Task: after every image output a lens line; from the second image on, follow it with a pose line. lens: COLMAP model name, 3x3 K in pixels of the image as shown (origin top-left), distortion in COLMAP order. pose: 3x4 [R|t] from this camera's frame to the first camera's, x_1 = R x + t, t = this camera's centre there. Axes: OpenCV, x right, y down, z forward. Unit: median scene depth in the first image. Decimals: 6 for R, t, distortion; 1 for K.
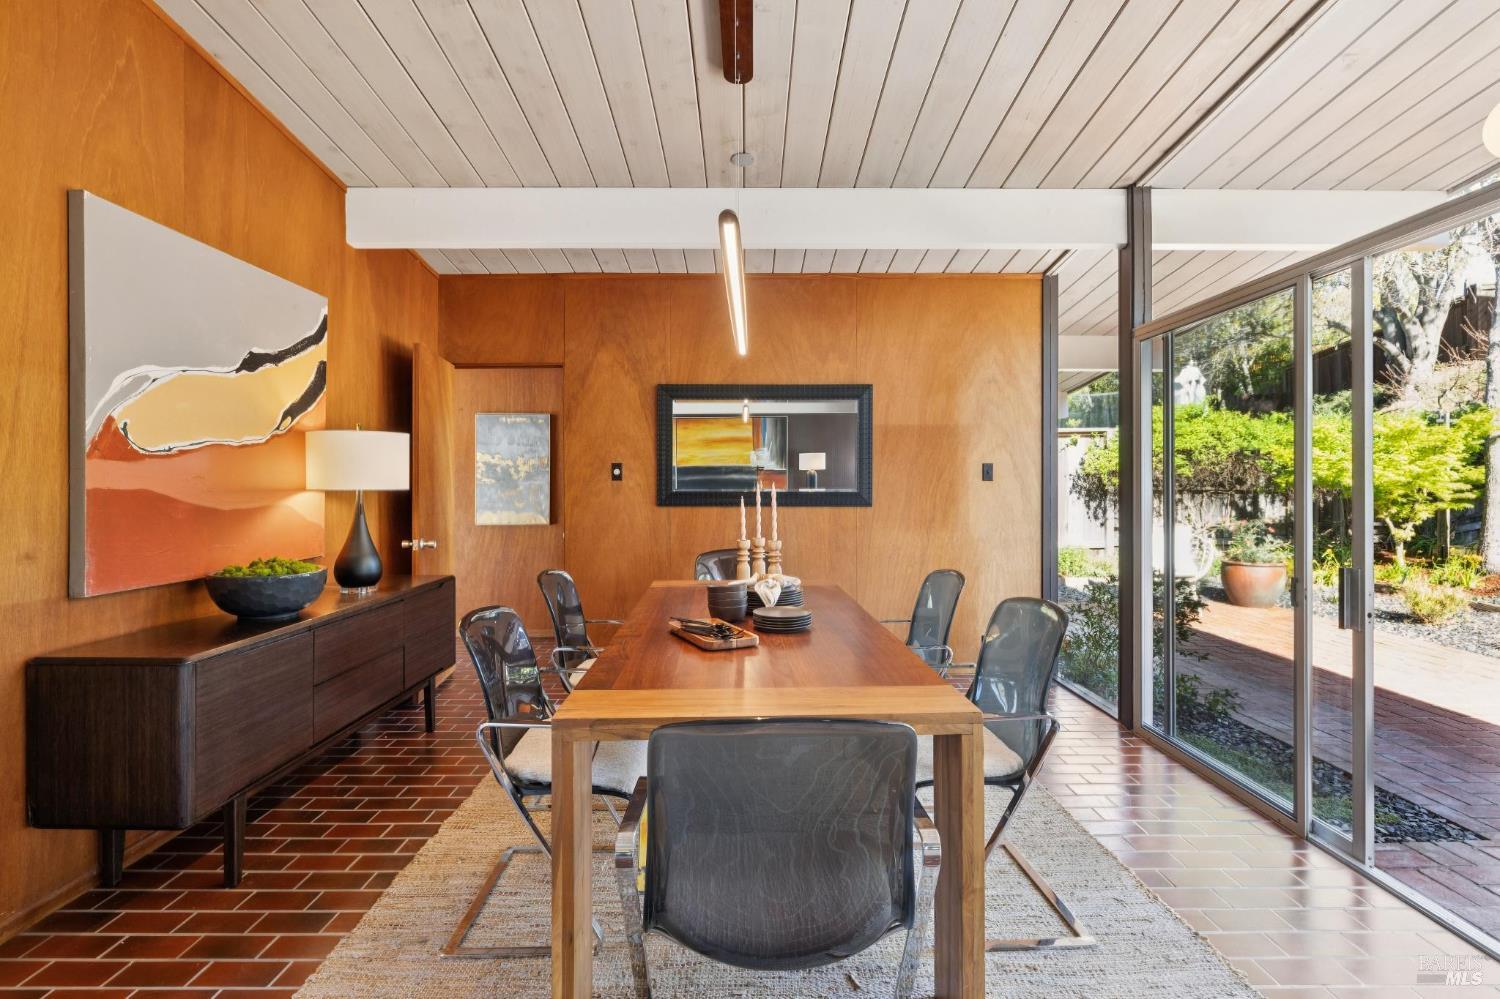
lens RADIAL K [[705.5, 0, 745.4], [0, 705.5, 487.7], [0, 0, 1]] dist [-0.002782, 0.000386]
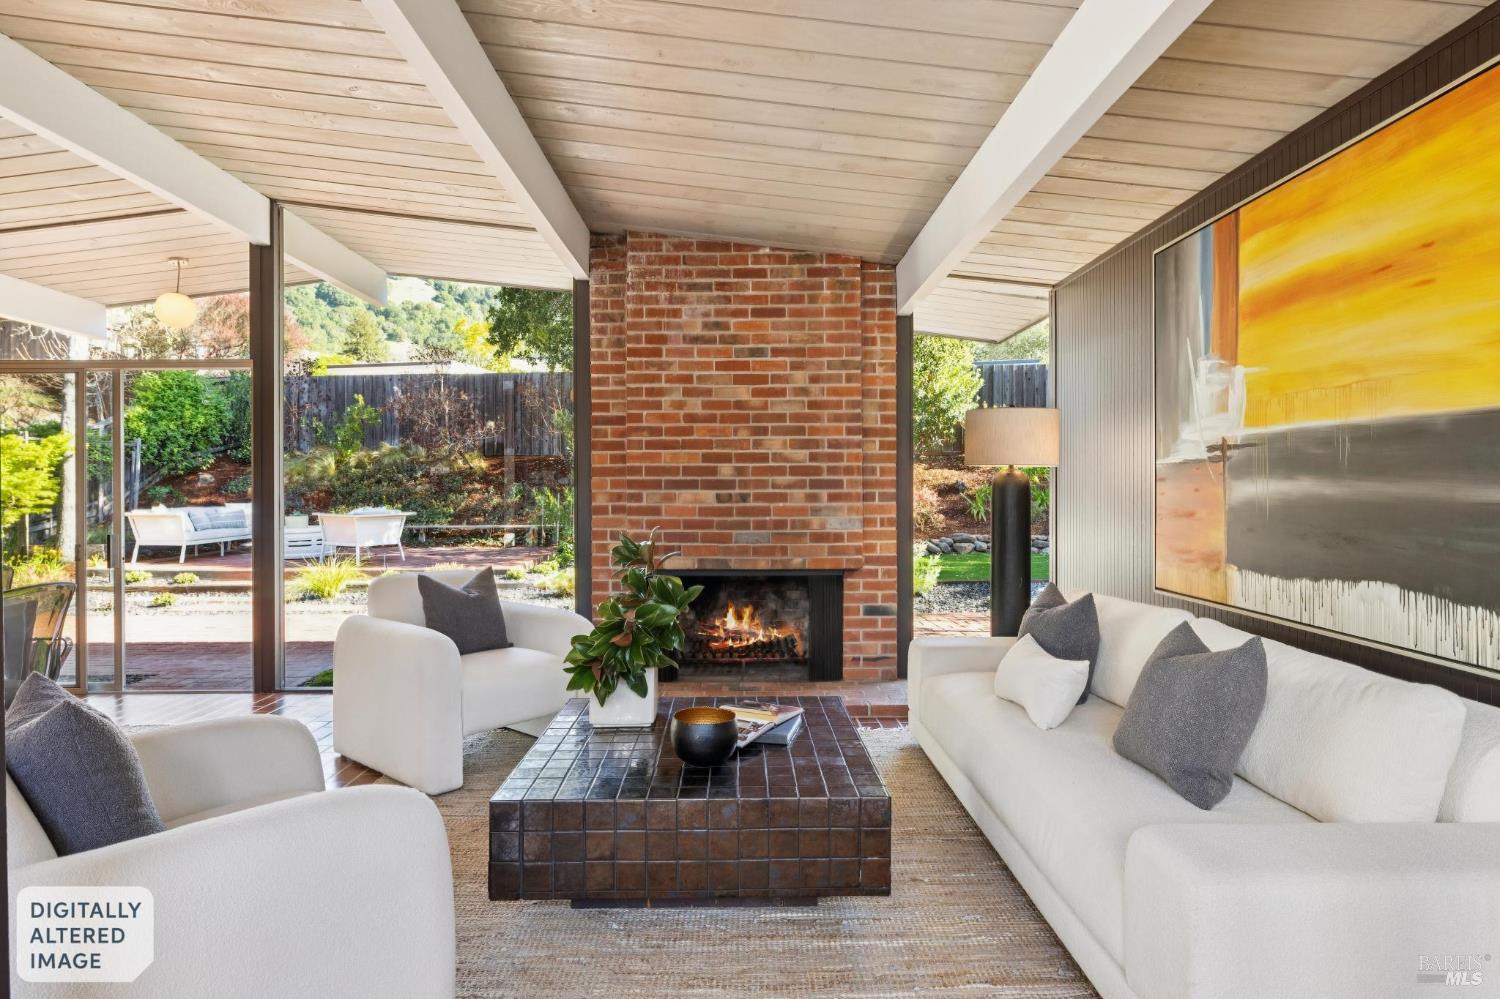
lens RADIAL K [[812.2, 0, 743.9], [0, 812.2, 491.3], [0, 0, 1]] dist [0.000579, 0.002606]
pose [[-0.006509, 0.002551, 0.999976, -0.638741], [0.006751, 0.999974, -0.002507, 0.007457], [-0.999956, 0.006735, -0.006526, -0.319846]]
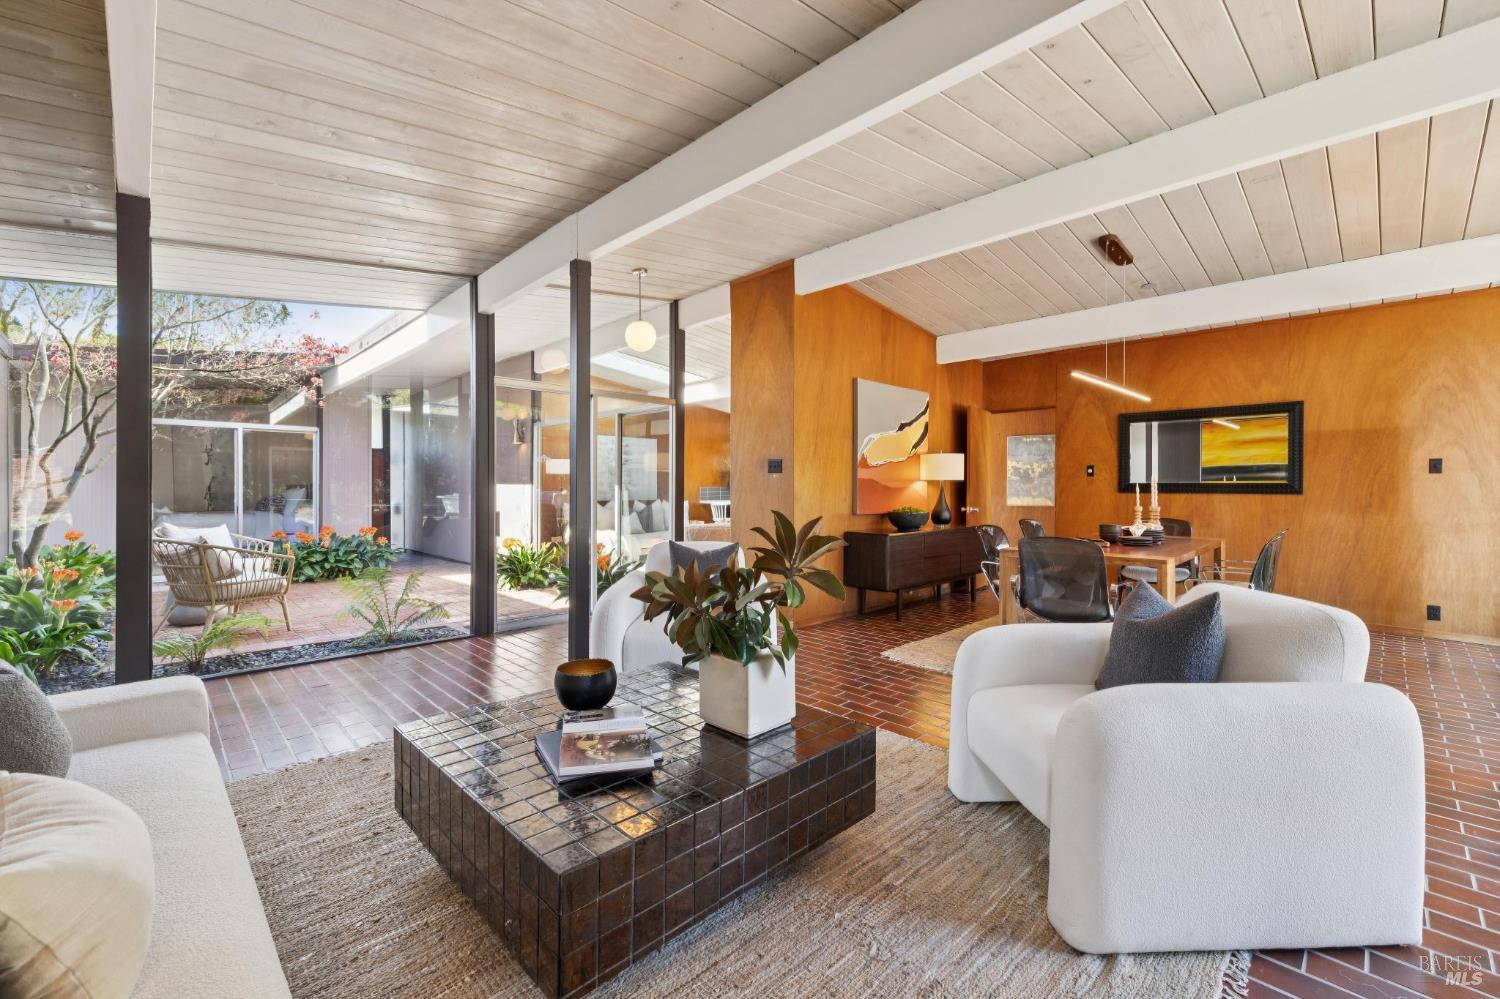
lens RADIAL K [[628.3, 0, 748.0], [0, 628.3, 491.5], [0, 0, 1]] dist [-0.001988, 0.000125]
pose [[0.697356, 0.007332, -0.716688, 0.294175], [-0.006151, 0.999972, 0.004246, 0.022911], [0.716699, 0.001447, 0.697381, -0.540388]]
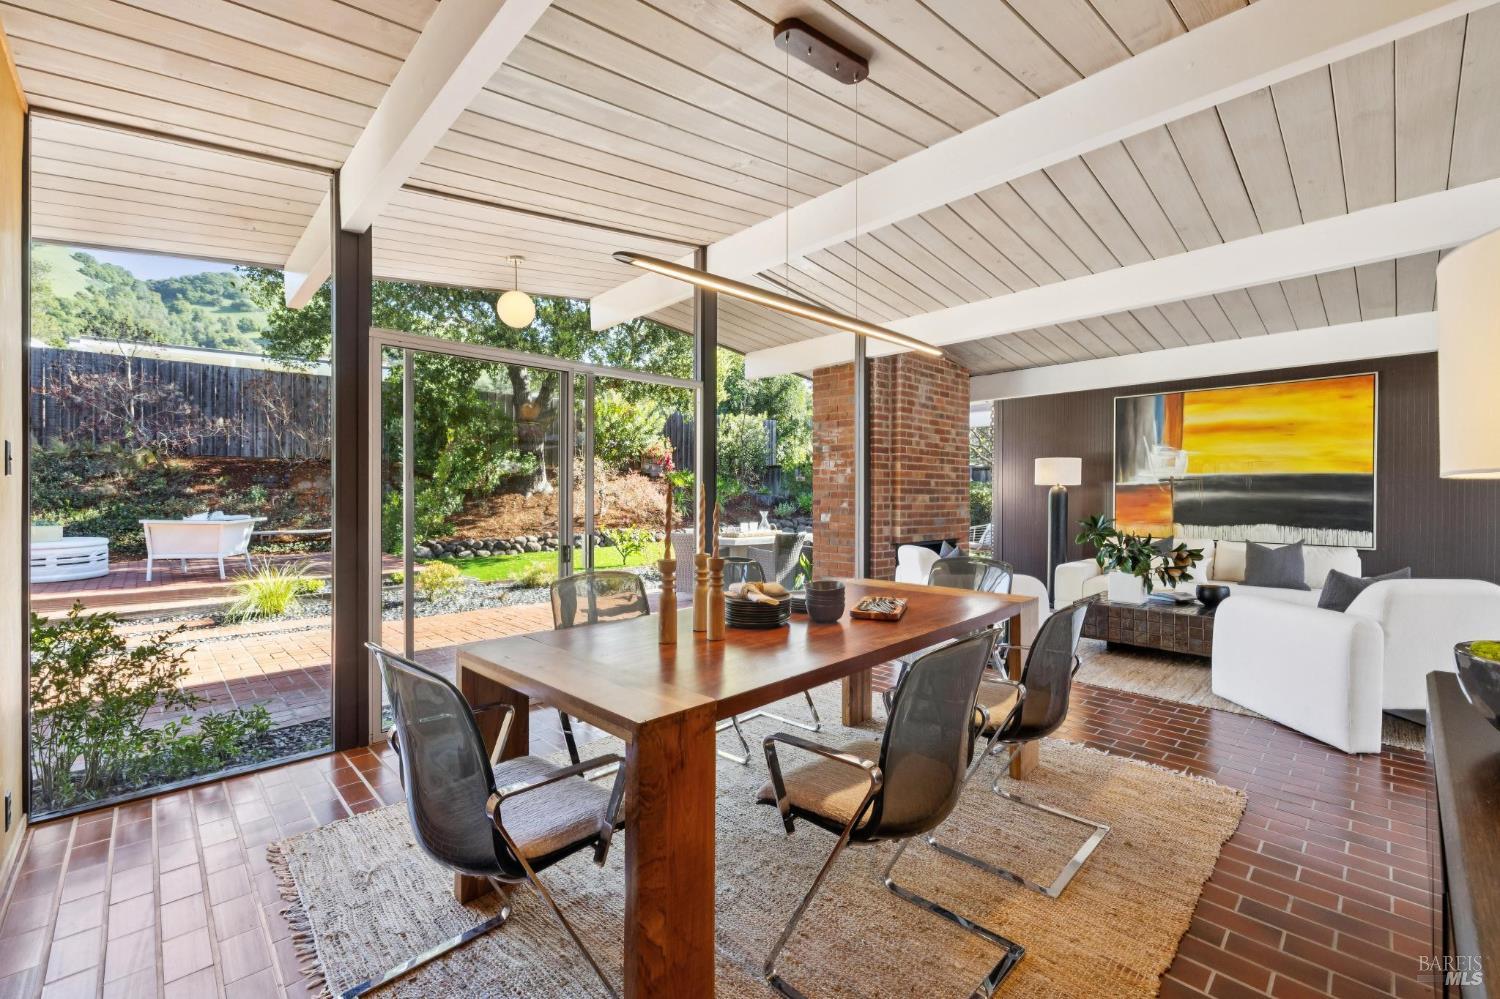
lens RADIAL K [[628.3, 0, 742.7], [0, 628.3, 498.1], [0, 0, 1]] dist [-0.001988, 0.000125]
pose [[-0.687945, 0.001128, 0.725762, -0.323819], [0.003842, 0.999990, 0.002087, 0.006173], [-0.725753, 0.004224, -0.687943, 0.928475]]
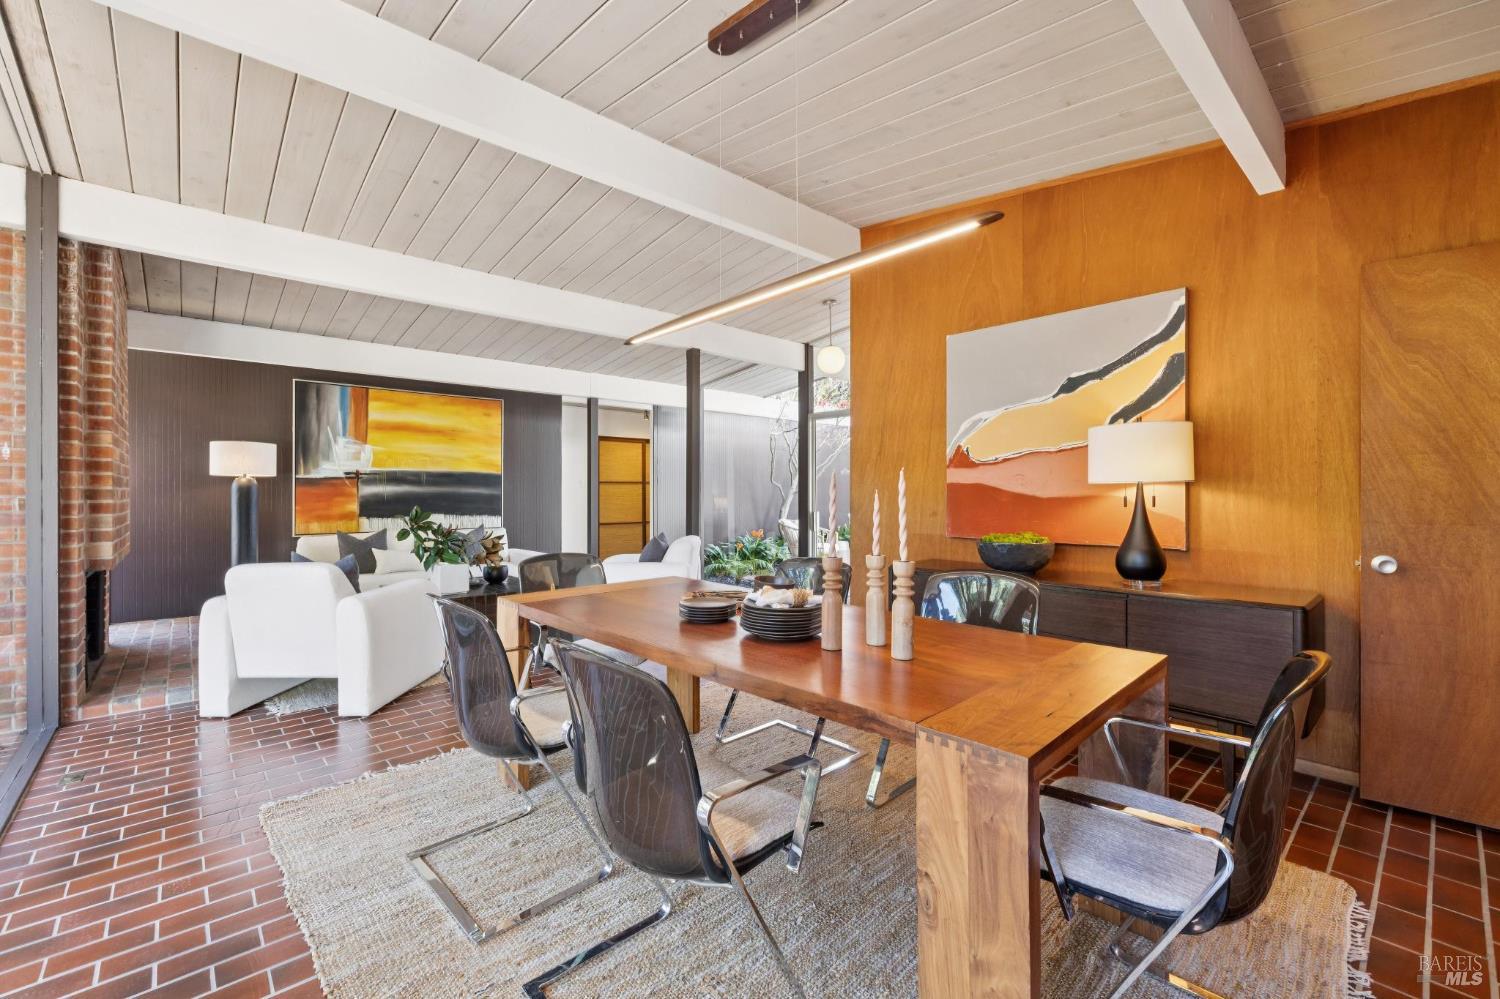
lens RADIAL K [[628.3, 0, 748.3], [0, 628.3, 492.8], [0, 0, 1]] dist [-0.001988, 0.000125]
pose [[-0.743815, 0.007810, -0.668340, 0.316951], [0.003149, 0.999962, 0.008181, 0.006059], [0.668379, 0.003981, -0.743811, 0.886310]]
